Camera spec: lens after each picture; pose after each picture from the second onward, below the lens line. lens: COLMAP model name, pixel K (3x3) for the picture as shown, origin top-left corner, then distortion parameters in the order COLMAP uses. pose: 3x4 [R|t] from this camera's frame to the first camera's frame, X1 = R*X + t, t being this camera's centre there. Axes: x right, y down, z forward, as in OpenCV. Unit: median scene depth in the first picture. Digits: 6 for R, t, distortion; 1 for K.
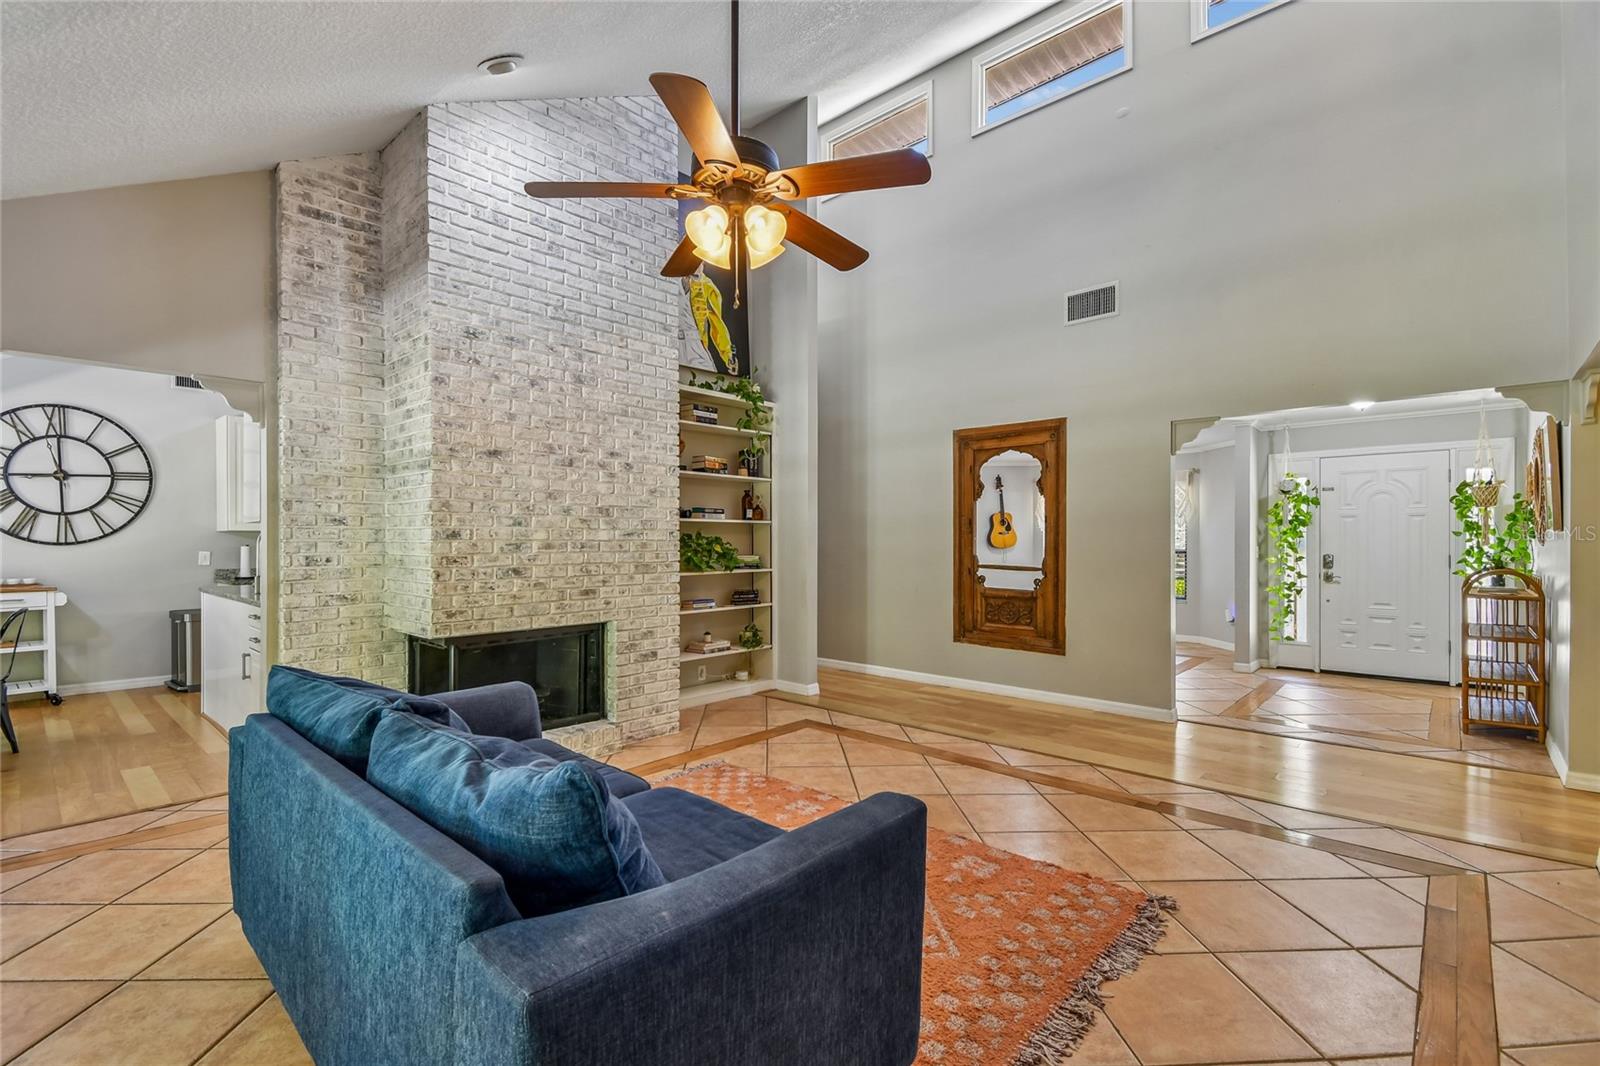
lens RADIAL K [[705.5, 0, 792.4], [0, 705.5, 541.8], [0, 0, 1]] dist [0.023672, -0.011783]
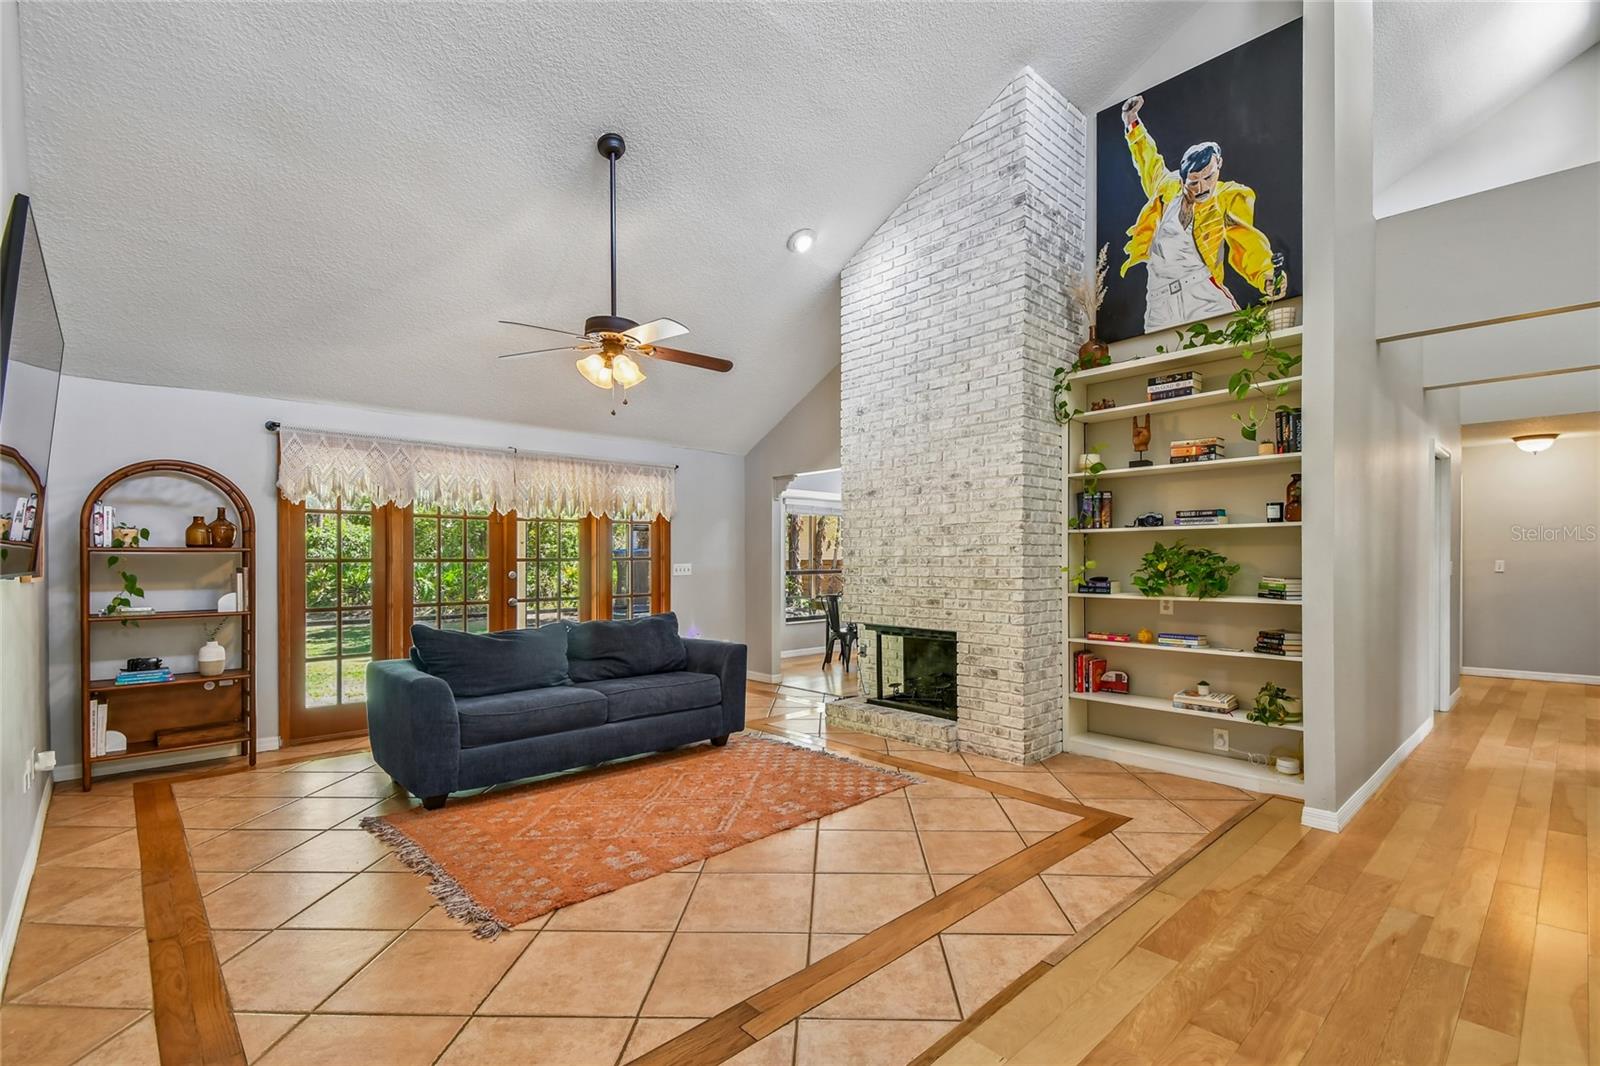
lens RADIAL K [[705.5, 0, 810.1], [0, 705.5, 557.2], [0, 0, 1]] dist [0.023672, -0.011783]
pose [[-0.058049, -0.003171, -0.998309, 0.833887], [0.003656, 0.999988, -0.003389, 0.002251], [0.998307, -0.003847, -0.058036, 0.849468]]
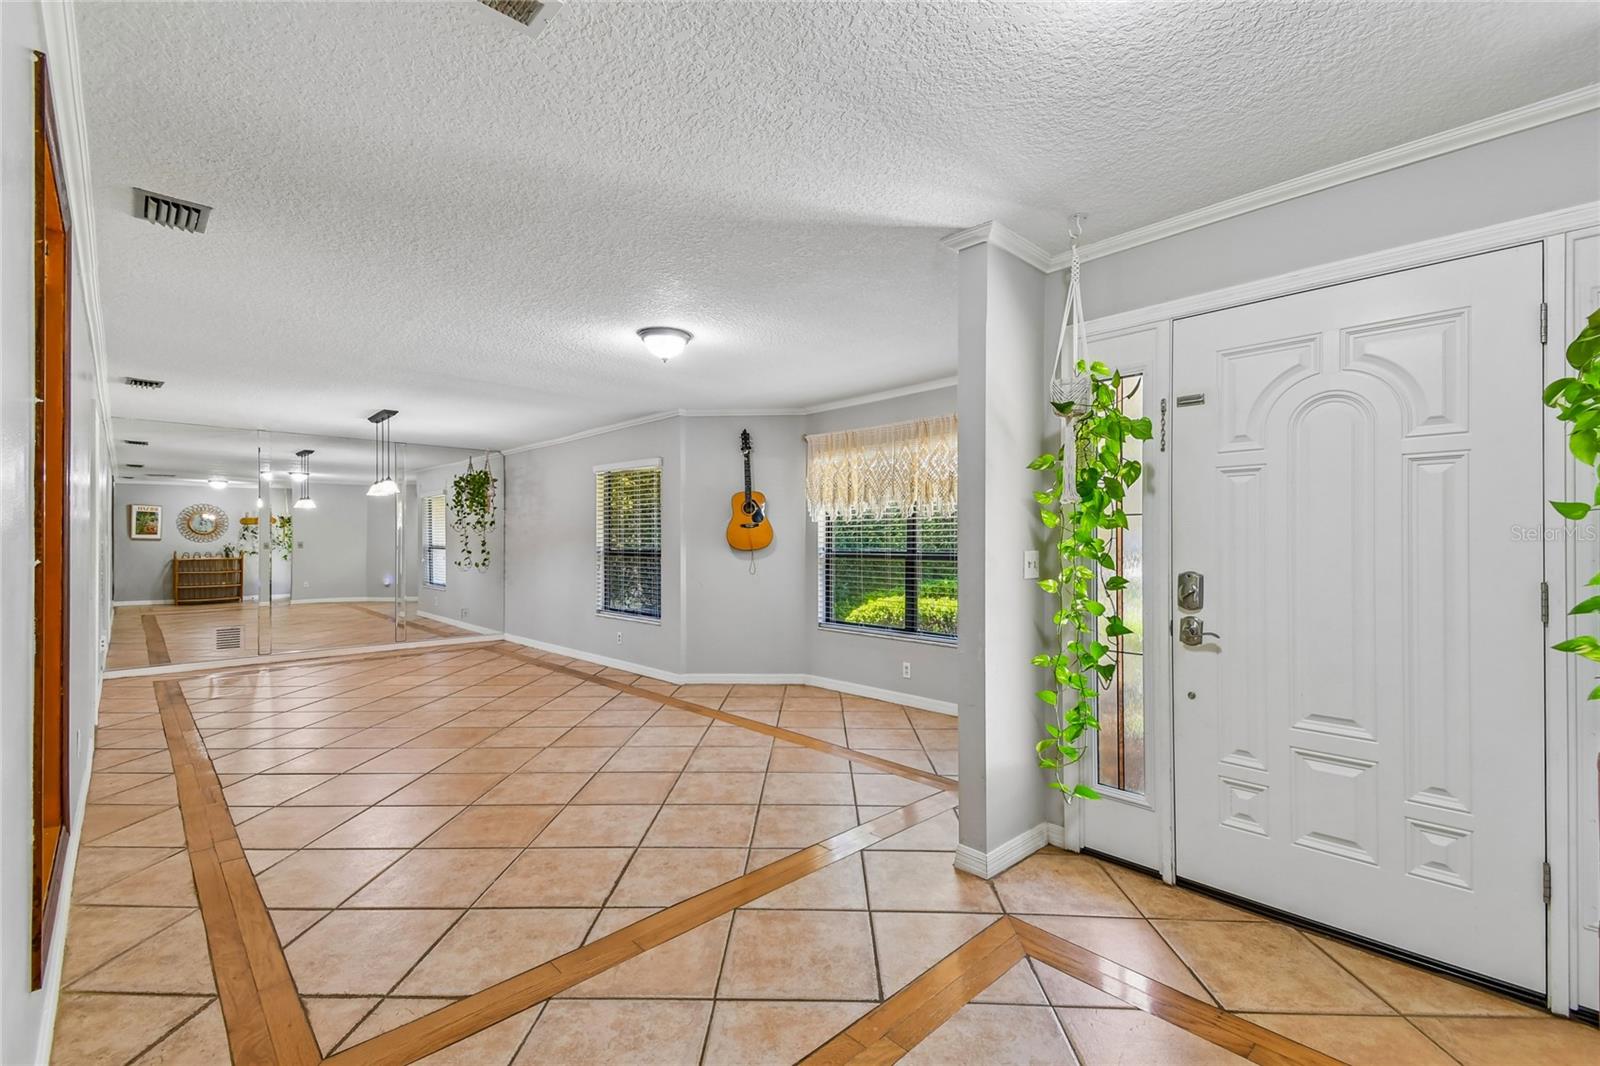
lens RADIAL K [[705.5, 0, 758.6], [0, 705.5, 534.9], [0, 0, 1]] dist [0.023672, -0.011783]
pose [[0.997555, 0.001165, -0.069872, 0.038067], [-0.001841, 0.999952, -0.009610, 0.000147], [0.069858, 0.009715, 0.997510, 0.042191]]
